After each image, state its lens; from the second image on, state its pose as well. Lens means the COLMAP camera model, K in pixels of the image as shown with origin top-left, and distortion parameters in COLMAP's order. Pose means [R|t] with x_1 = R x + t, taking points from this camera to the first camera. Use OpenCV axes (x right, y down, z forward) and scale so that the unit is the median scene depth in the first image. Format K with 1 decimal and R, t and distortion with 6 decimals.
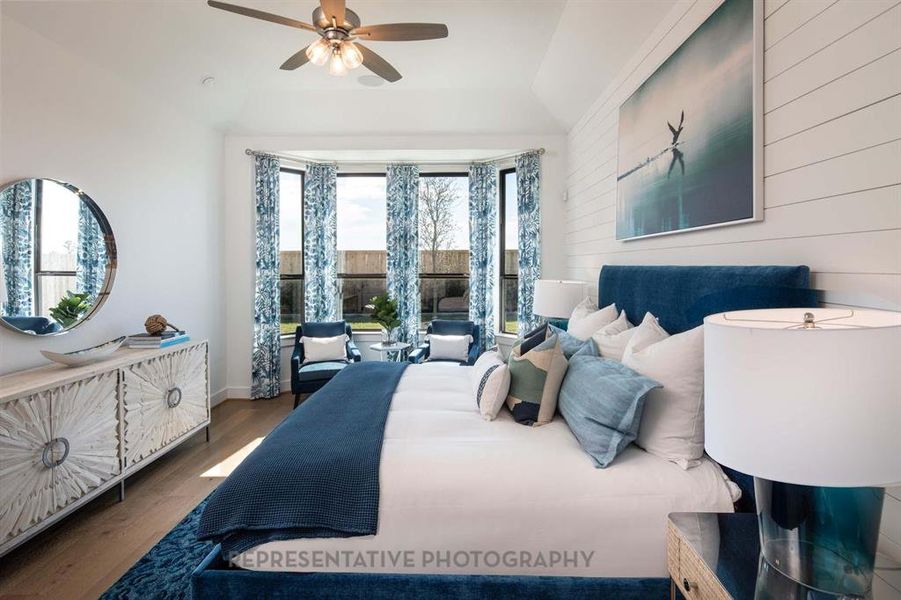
lens RADIAL K [[437.8, 0, 449.3], [0, 437.8, 267.7], [0, 0, 1]] dist [0.000036, 0.000192]
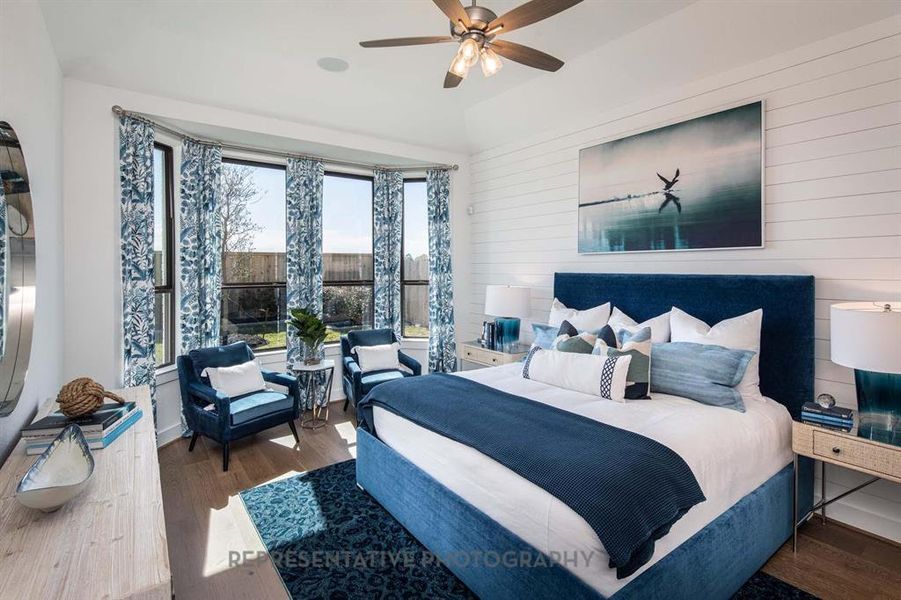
lens RADIAL K [[437.8, 0, 449.3], [0, 437.8, 267.7], [0, 0, 1]] dist [0.000036, 0.000192]
pose [[0.794438, -0.001607, 0.607343, -0.453090], [0.005186, 0.999978, -0.004137, -0.010906], [-0.607323, 0.006436, 0.794429, 0.138097]]
